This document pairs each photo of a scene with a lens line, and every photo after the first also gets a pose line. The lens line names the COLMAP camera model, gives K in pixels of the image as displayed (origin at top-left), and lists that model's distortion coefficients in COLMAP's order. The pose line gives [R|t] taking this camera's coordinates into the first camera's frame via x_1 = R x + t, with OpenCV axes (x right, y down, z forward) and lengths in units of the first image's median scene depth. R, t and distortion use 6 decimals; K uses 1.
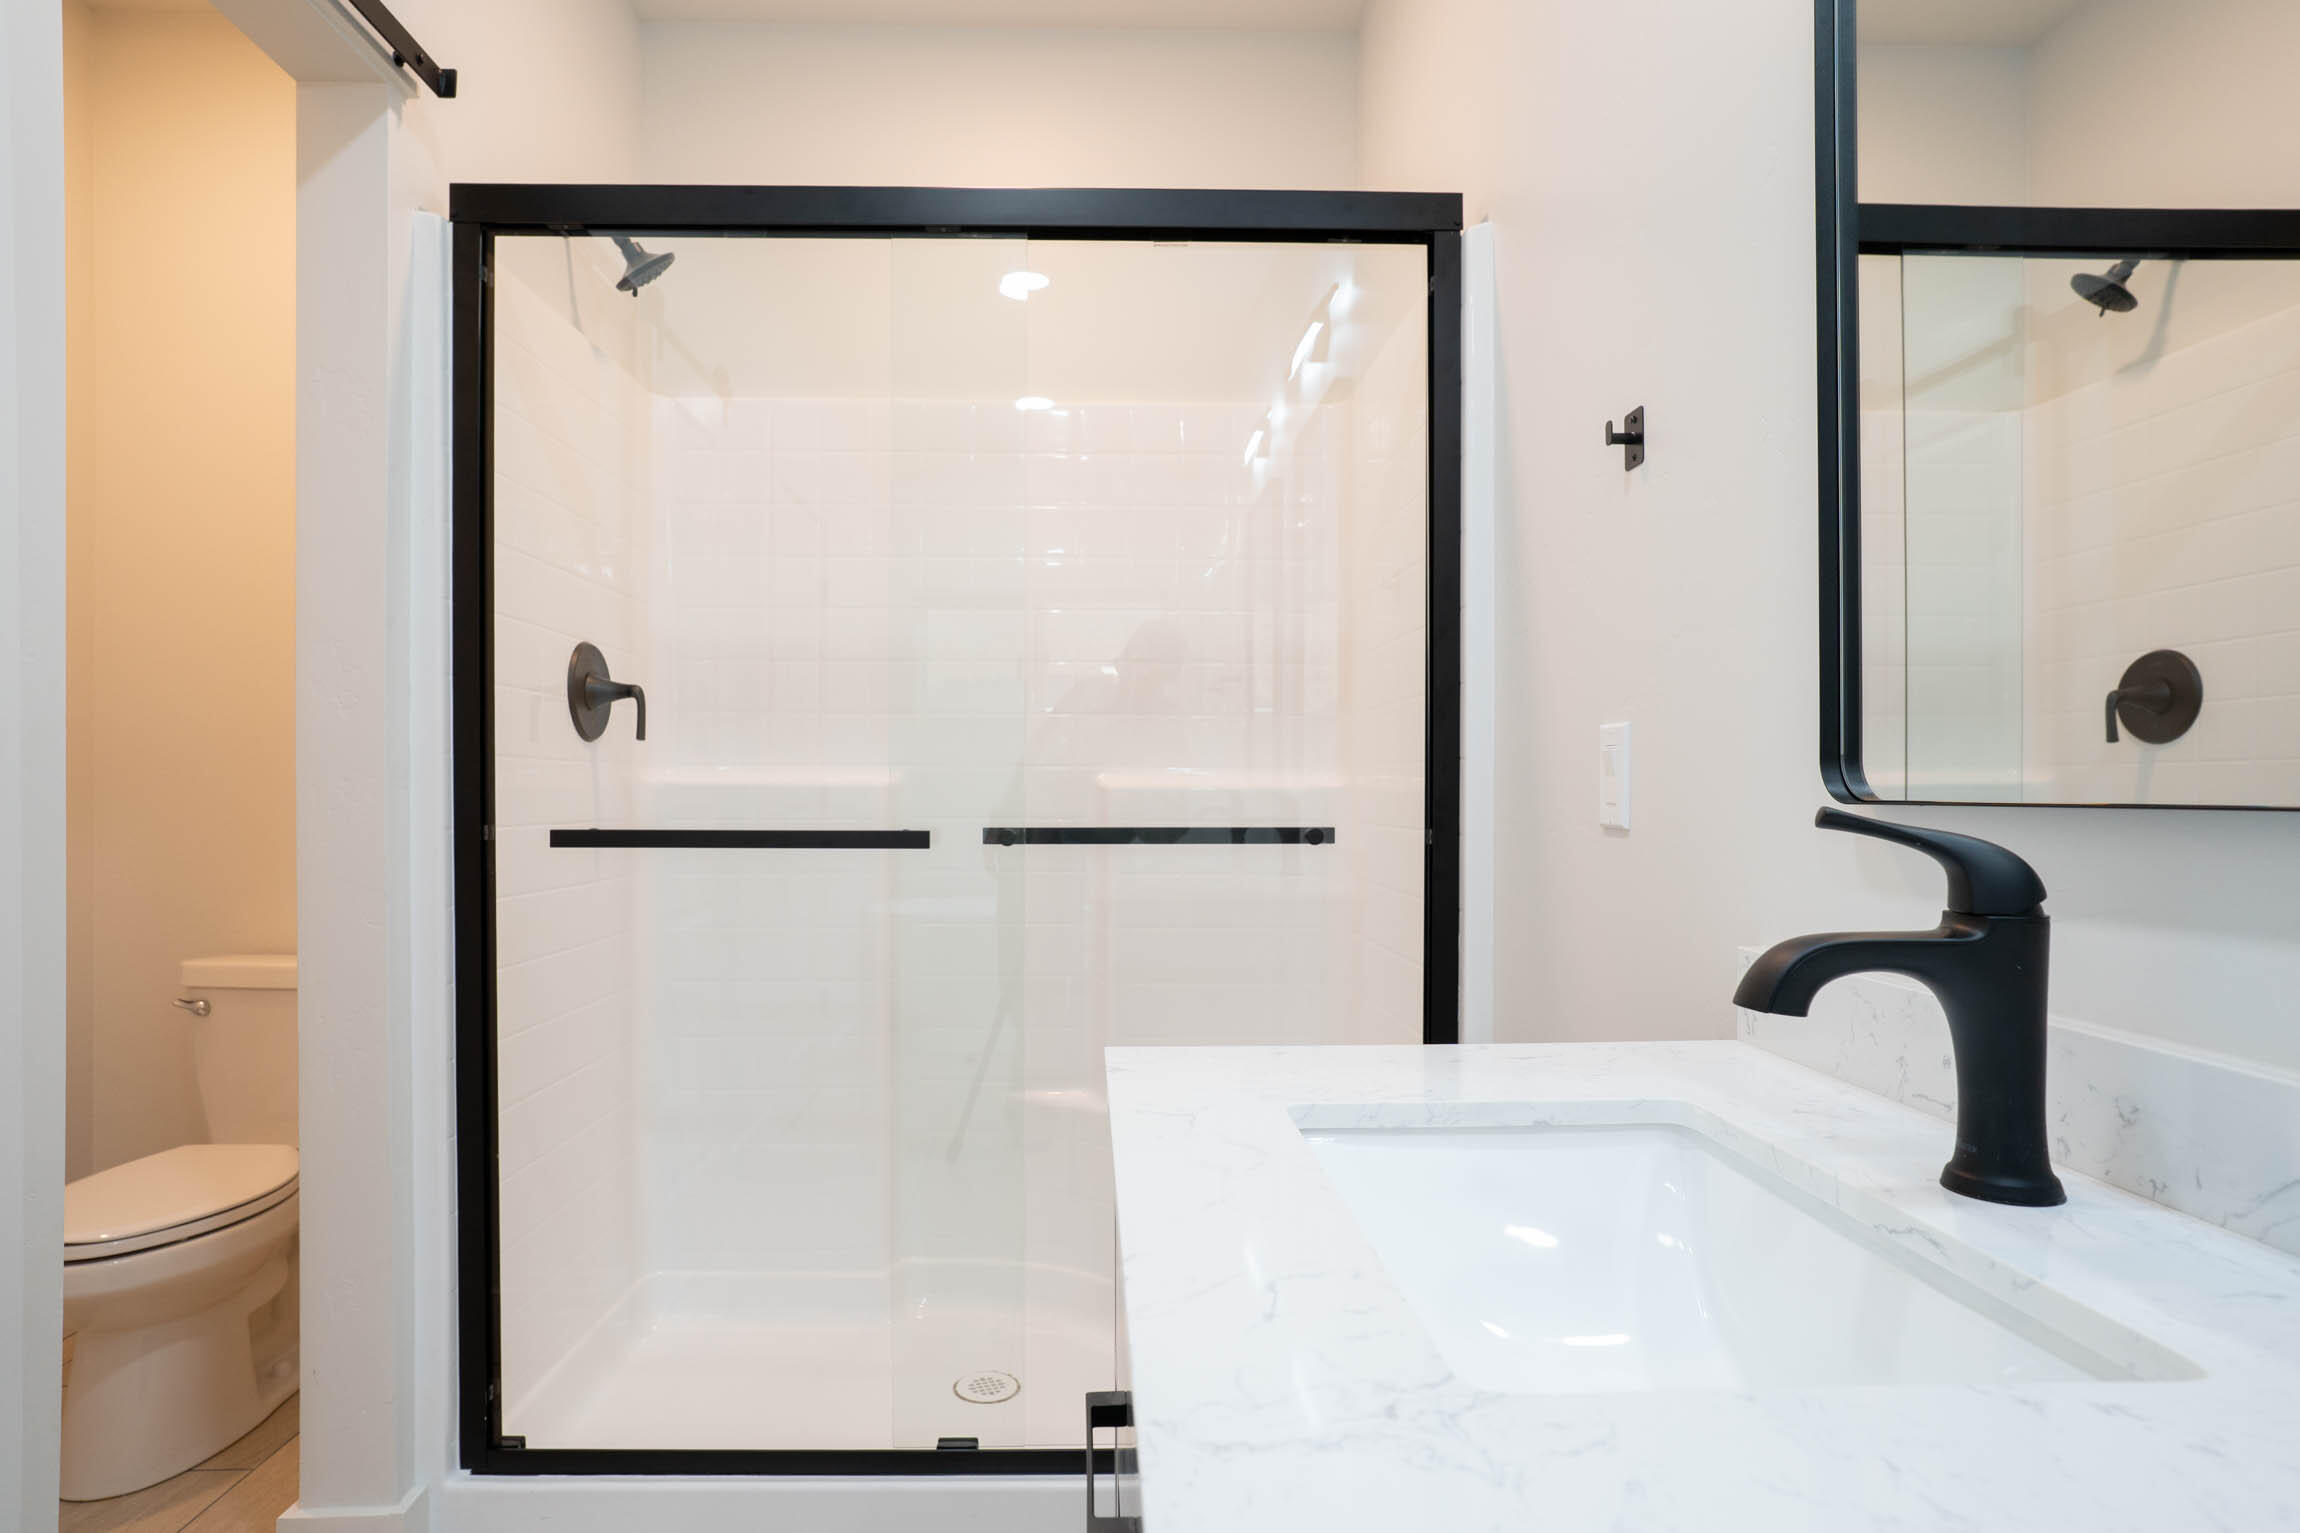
lens RADIAL K [[1263.8, 0, 1144.0], [0, 1263.8, 778.3], [0, 0, 1]] dist [-0.016911, 0.000283]
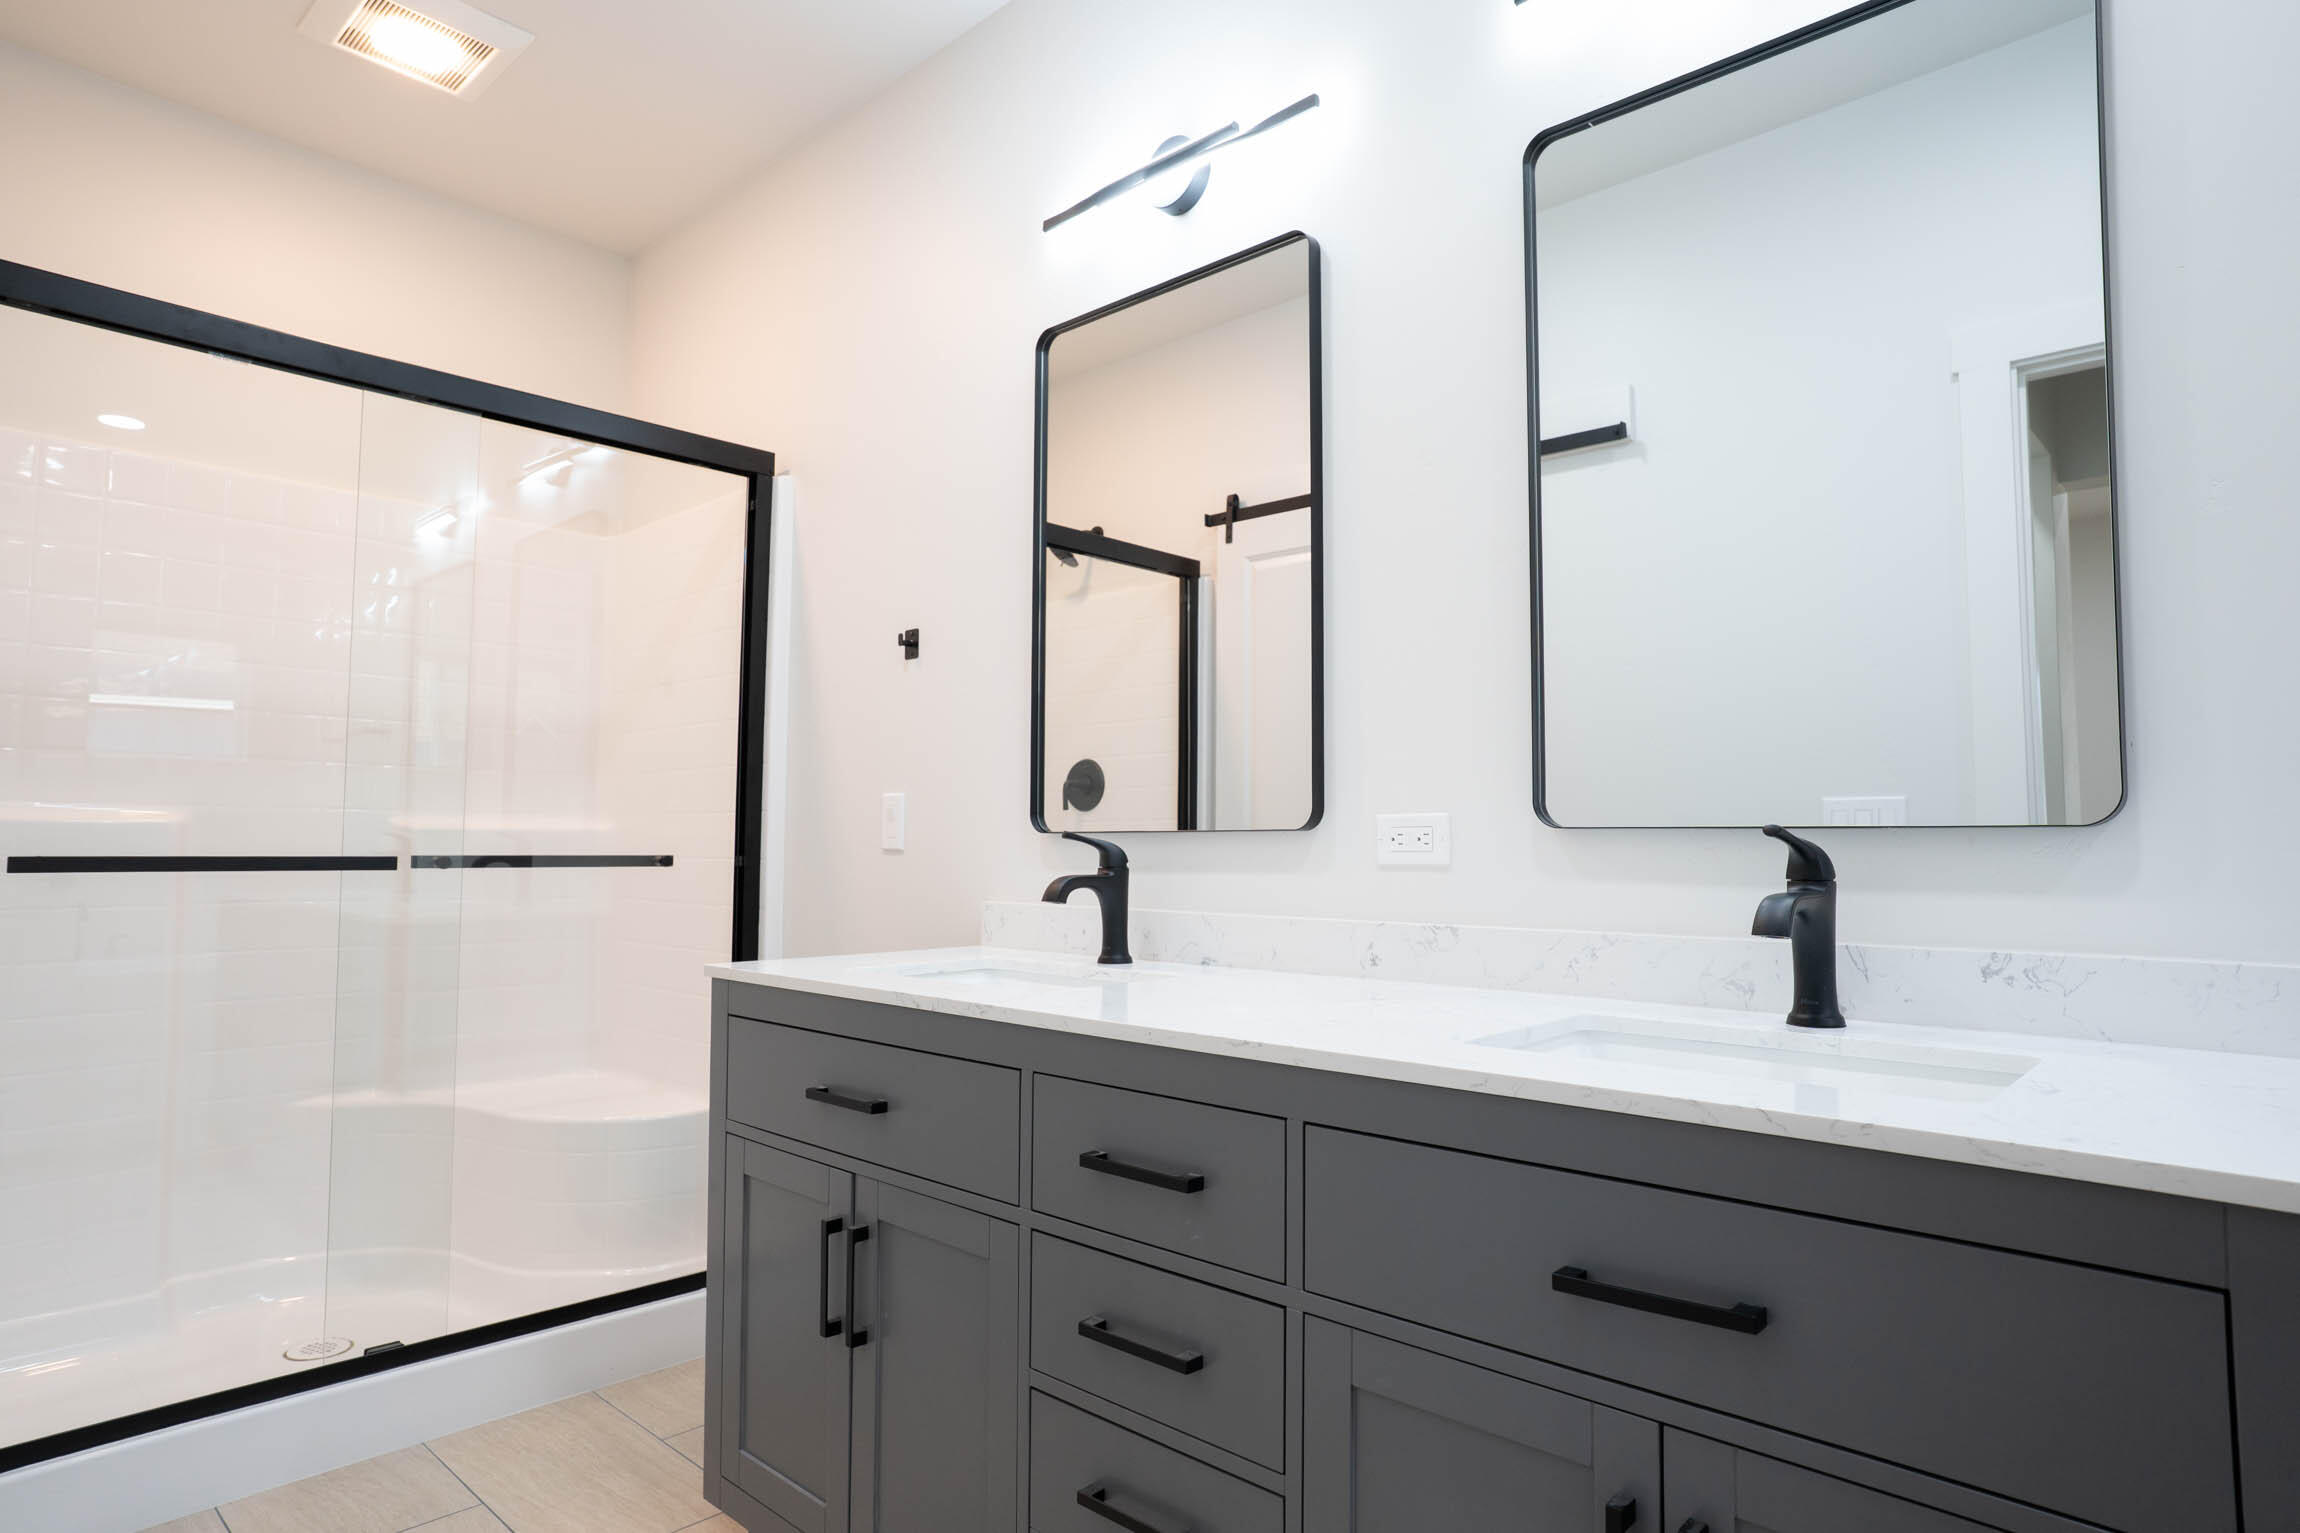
lens RADIAL K [[1267.1, 0, 1150.0], [0, 1267.1, 766.5], [0, 0, 1]] dist [-0.017436, 0.000495]
pose [[0.703840, 0.047552, 0.708765, -0.561287], [-0.009084, 0.998278, -0.057954, 0.017376], [-0.710300, 0.034352, 0.703060, -0.472323]]
